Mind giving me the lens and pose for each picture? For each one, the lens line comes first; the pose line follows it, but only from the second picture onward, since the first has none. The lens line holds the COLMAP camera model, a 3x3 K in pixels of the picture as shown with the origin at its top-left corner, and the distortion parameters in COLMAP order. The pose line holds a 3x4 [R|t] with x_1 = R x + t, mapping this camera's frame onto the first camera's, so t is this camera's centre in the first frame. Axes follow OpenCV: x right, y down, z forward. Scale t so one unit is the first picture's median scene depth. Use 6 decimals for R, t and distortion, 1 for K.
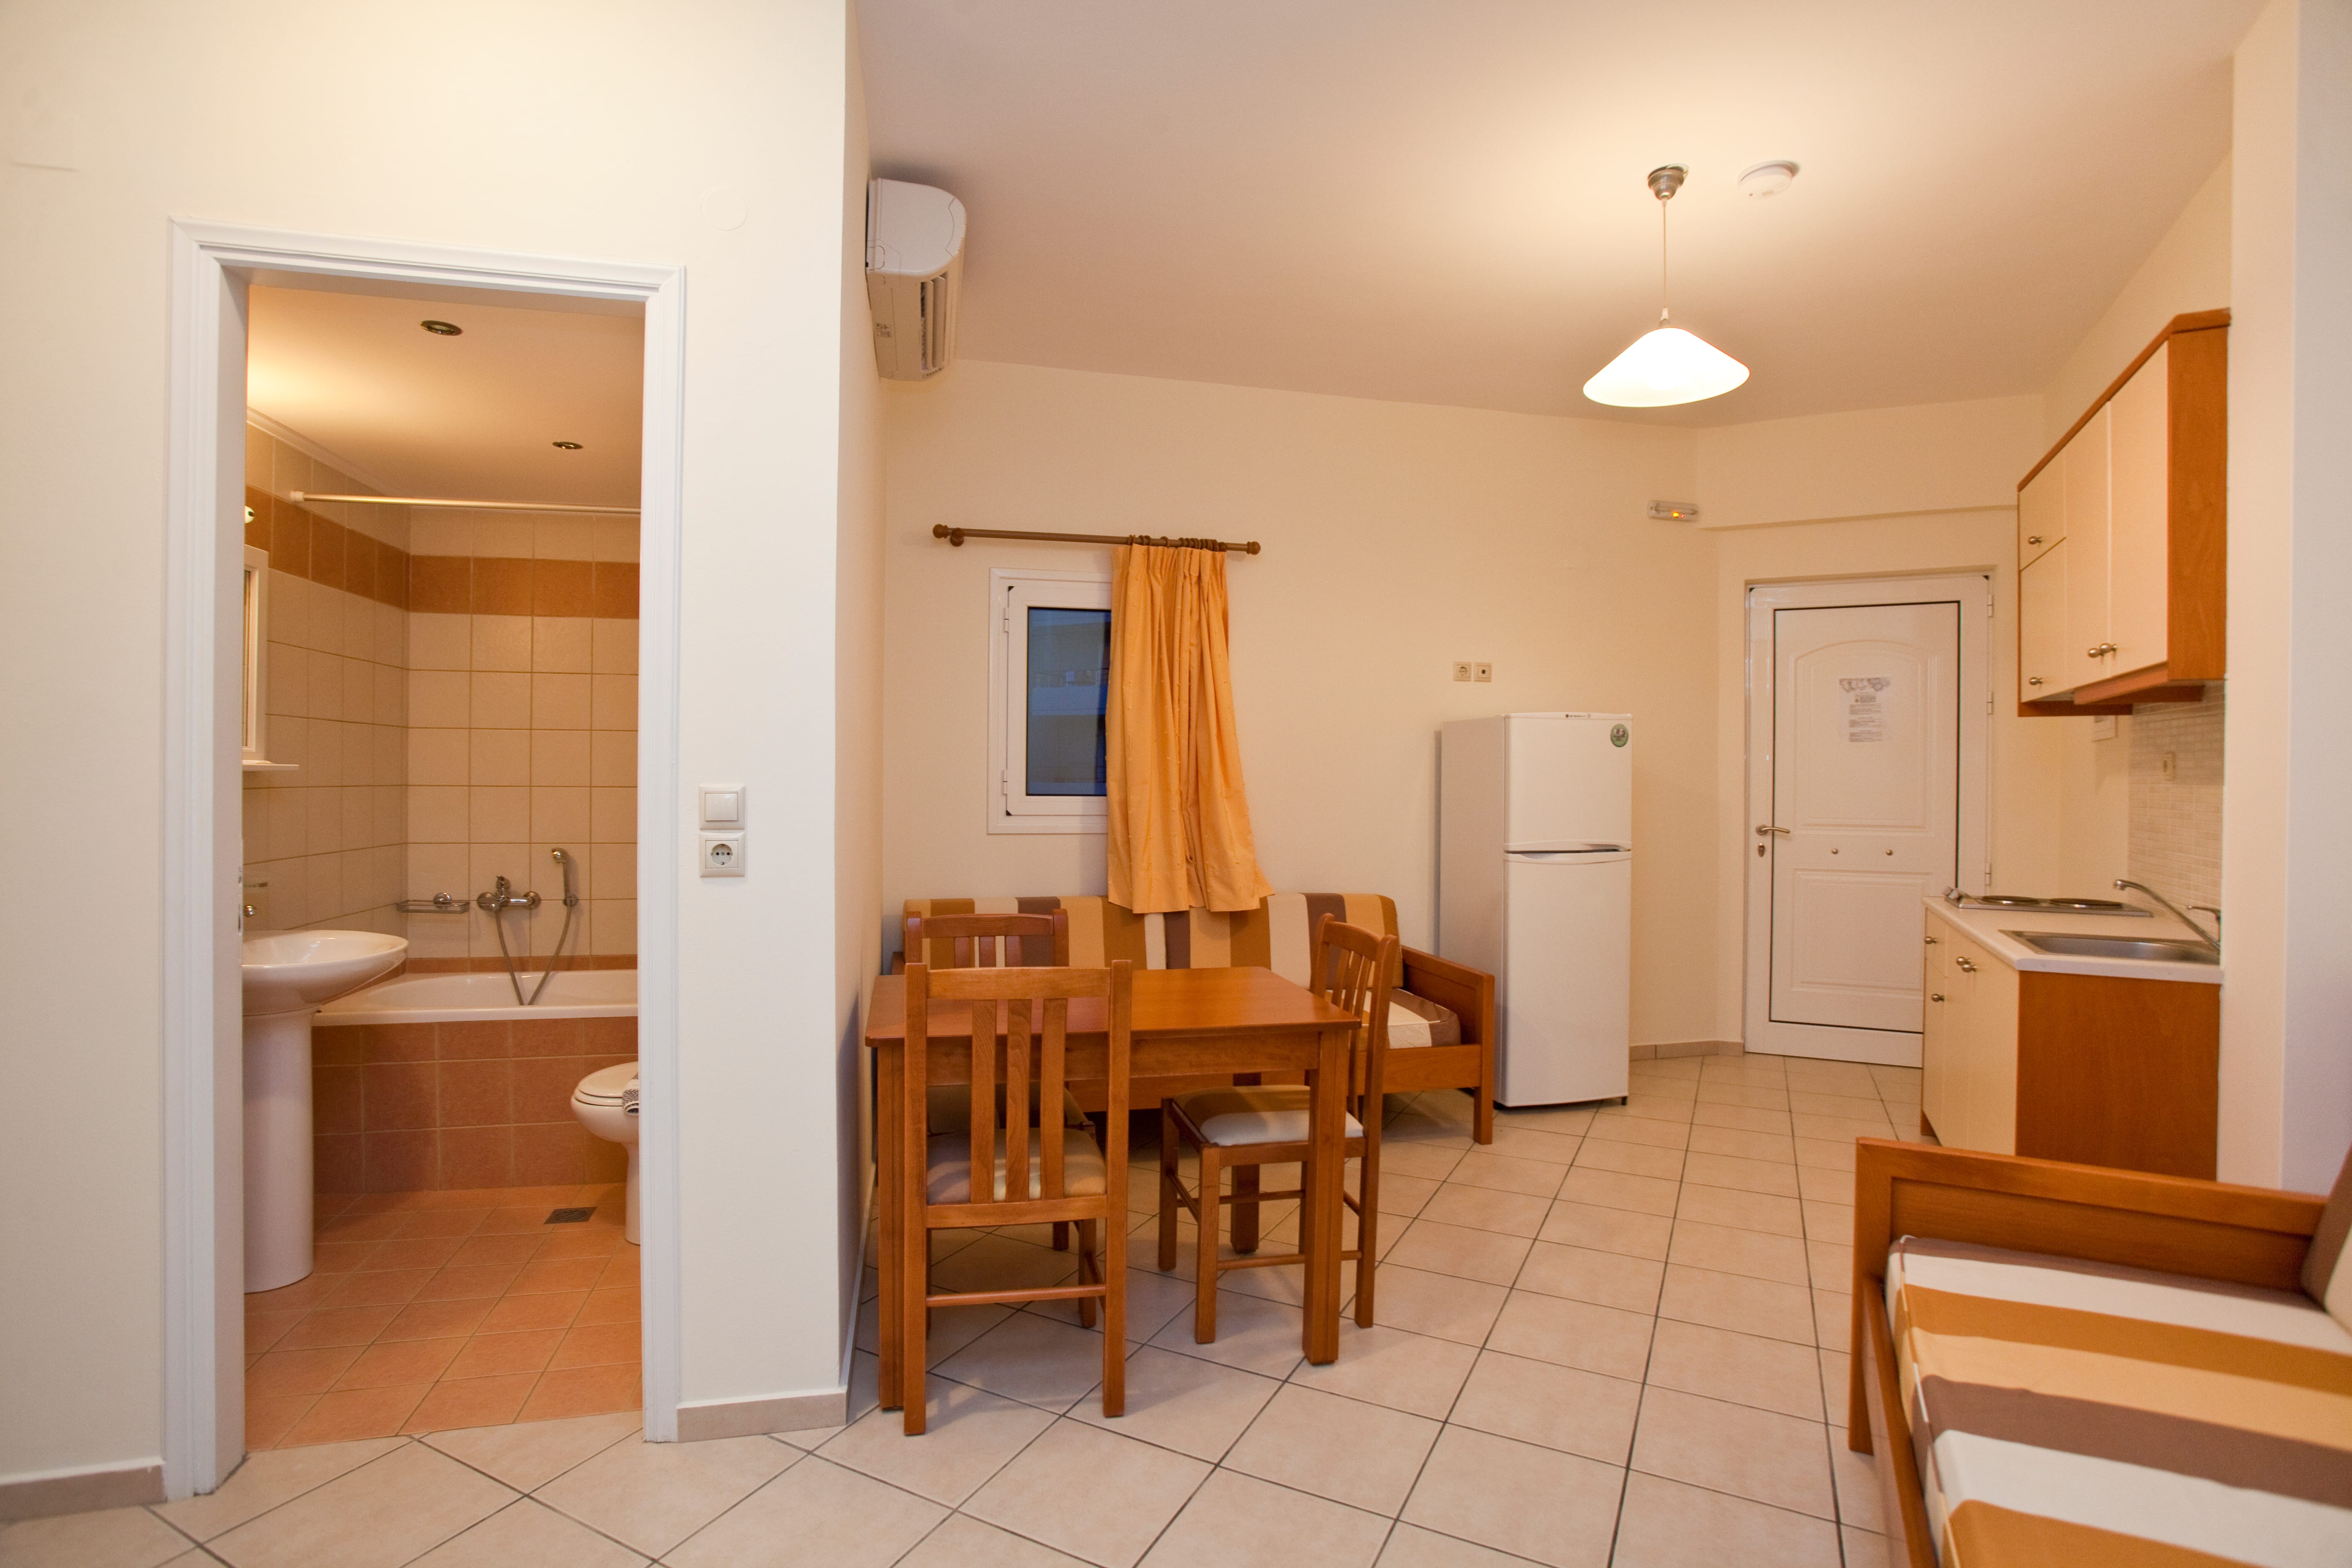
lens RADIAL K [[1148.7, 0, 1173.2], [0, 1148.7, 775.3], [0, 0, 1]] dist [-0.042535, 0.000693]
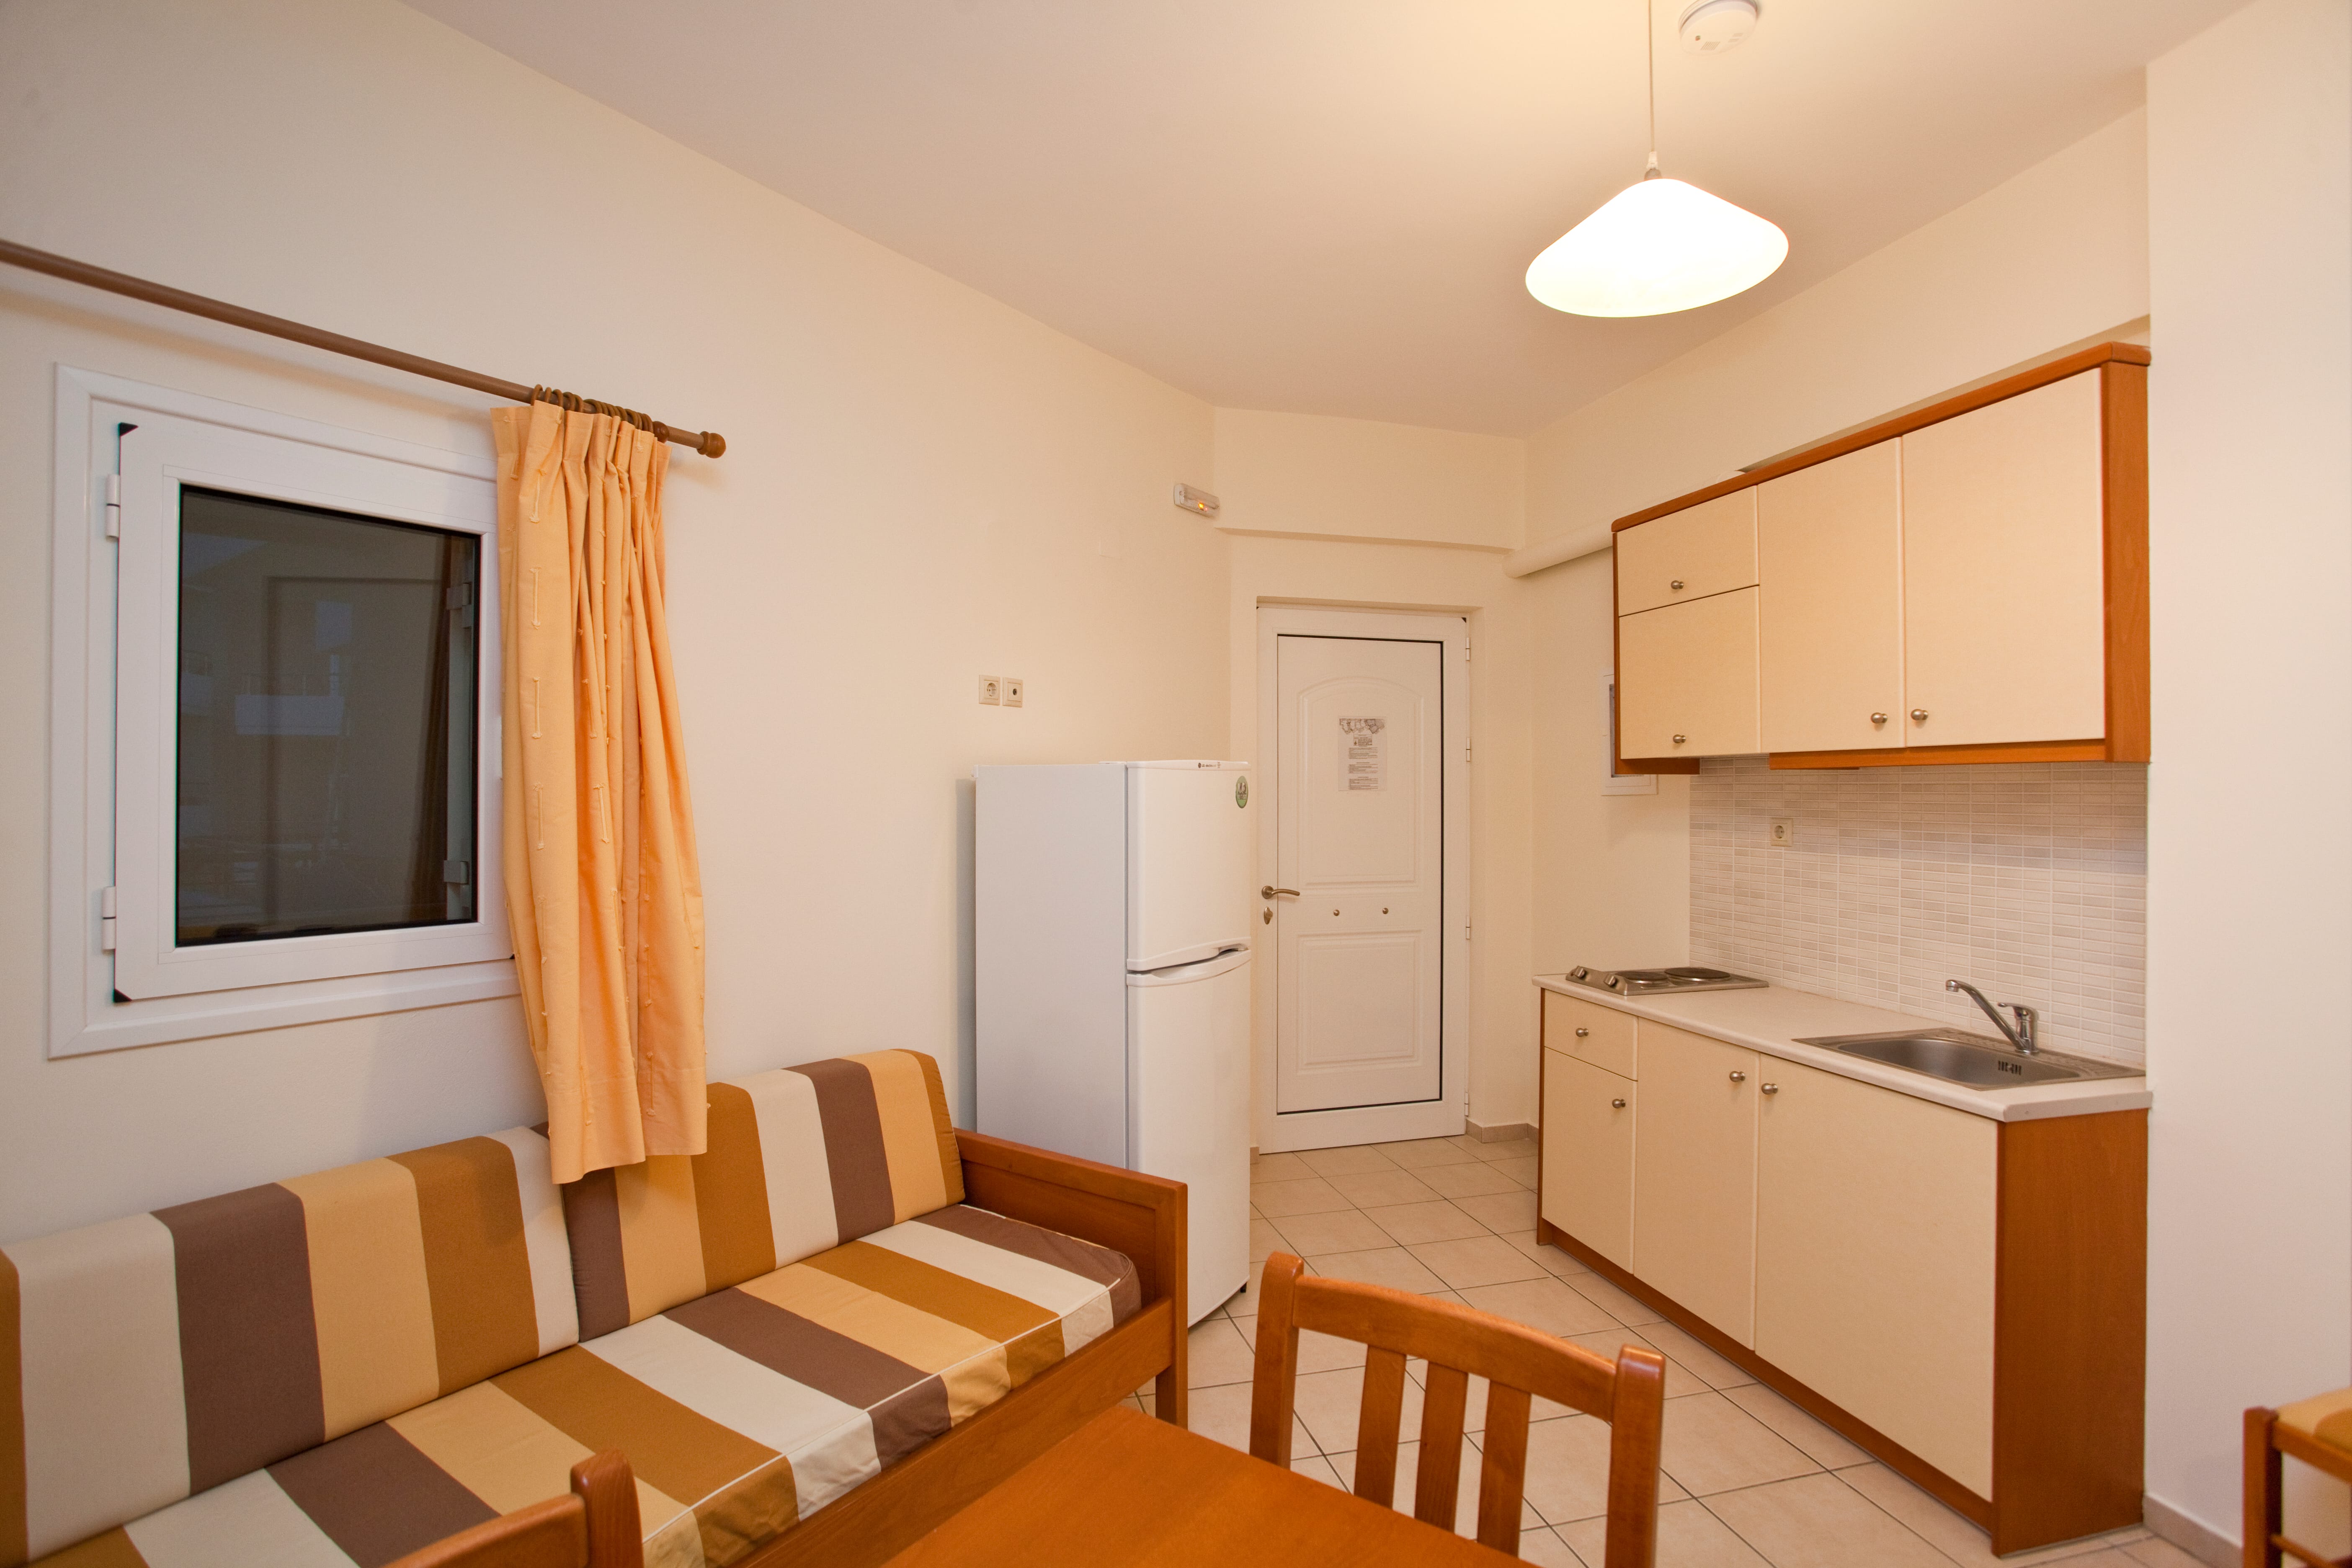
lens RADIAL K [[1148.7, 0, 1170.6], [0, 1148.7, 783.4], [0, 0, 1]] dist [-0.042535, 0.000693]
pose [[0.749224, -0.002820, 0.662311, -0.119397], [0.002965, 0.999995, 0.000904, -0.039029], [-0.662310, 0.001286, 0.749229, 0.455150]]
